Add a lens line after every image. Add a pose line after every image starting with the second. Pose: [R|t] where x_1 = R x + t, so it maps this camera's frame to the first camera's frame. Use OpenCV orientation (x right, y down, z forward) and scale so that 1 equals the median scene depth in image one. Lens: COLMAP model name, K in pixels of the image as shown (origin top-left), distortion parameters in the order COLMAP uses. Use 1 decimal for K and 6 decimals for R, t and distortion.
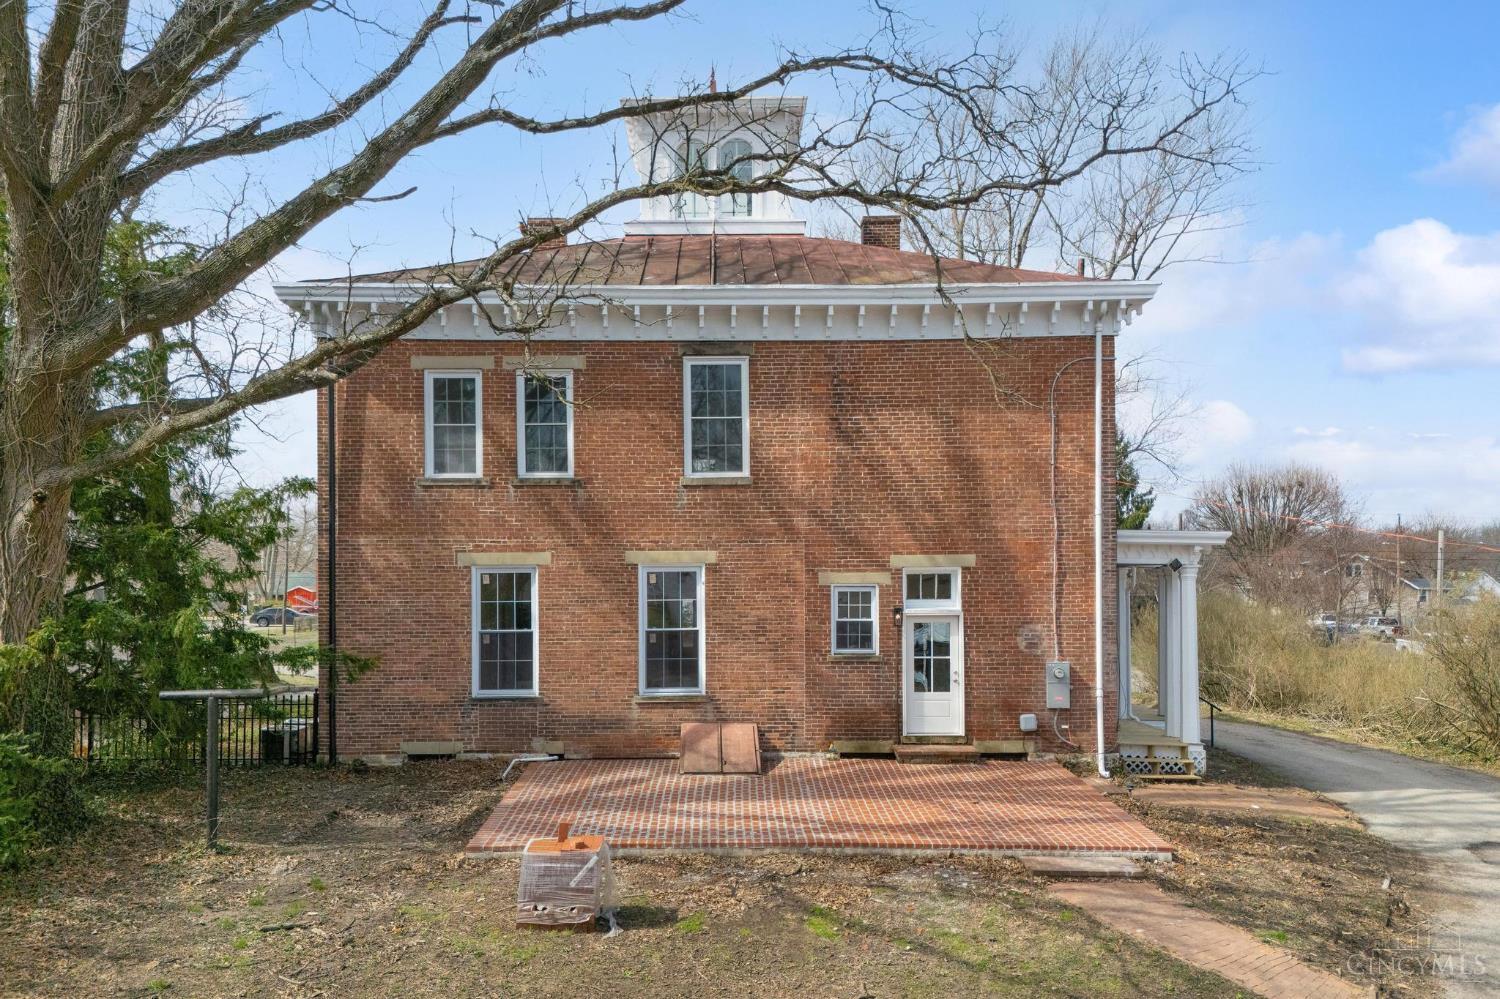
lens RADIAL K [[1176.6, 0, 721.6], [0, 1176.6, 618.6], [0, 0, 1]] dist [0.105762, -0.130895]
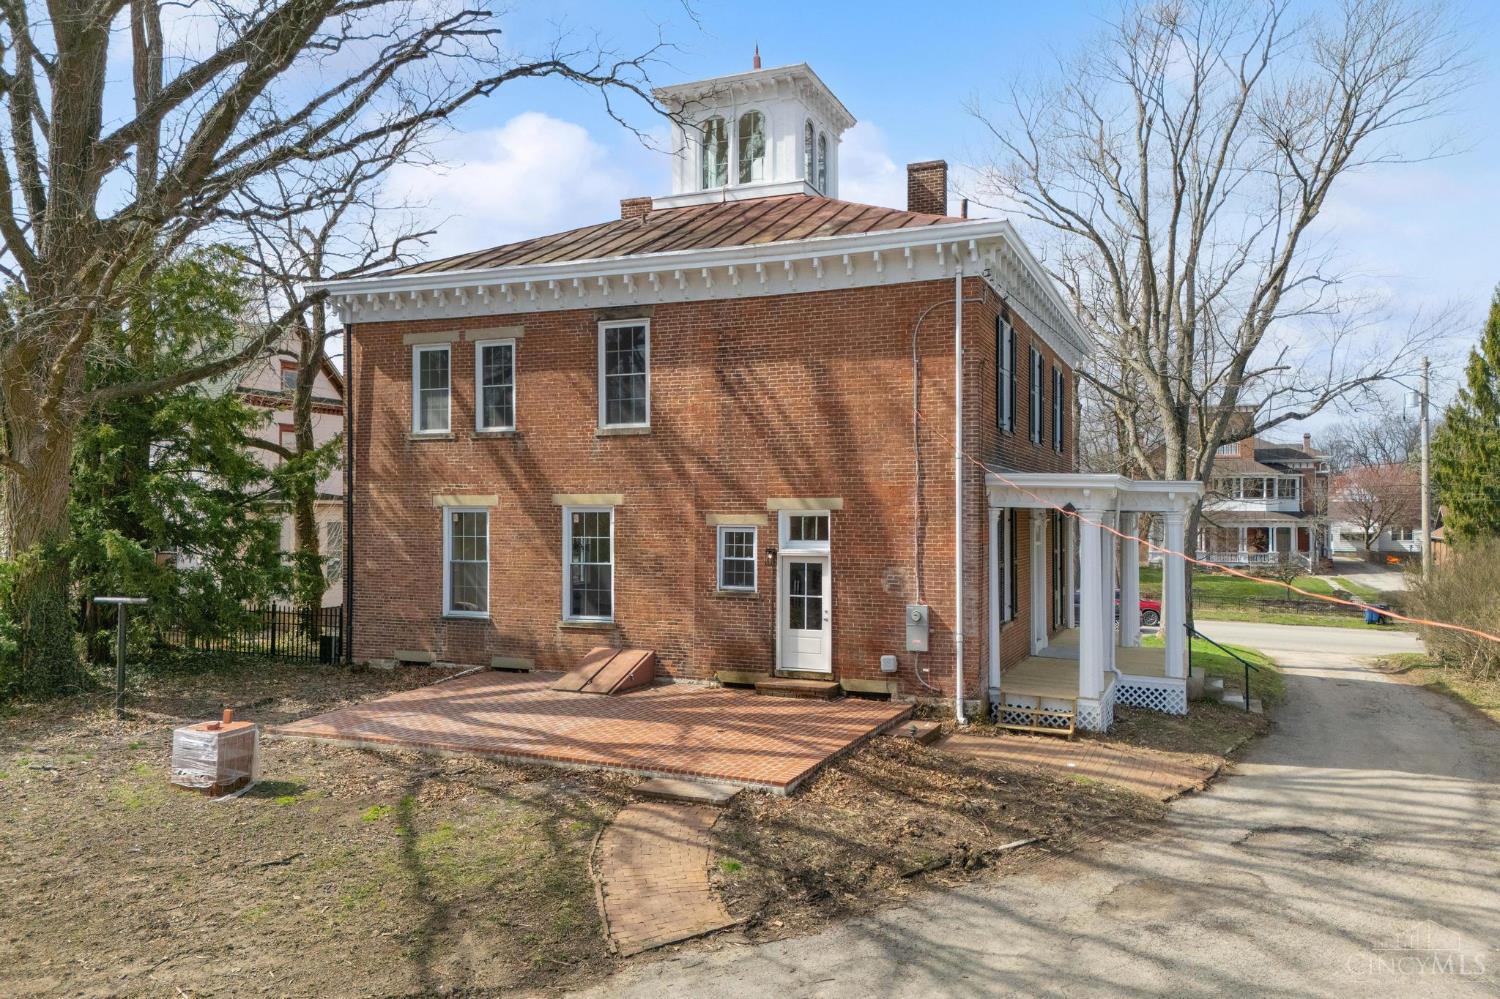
lens RADIAL K [[1148.1, 0, 744.3], [0, 1148.1, 553.0], [0, 0, 1]] dist [0.105102, -0.137493]
pose [[0.917214, 0.021004, -0.397842, 0.536064], [-0.021531, 0.999763, 0.003141, -0.007619], [0.397813, 0.005685, 0.917449, 0.046258]]
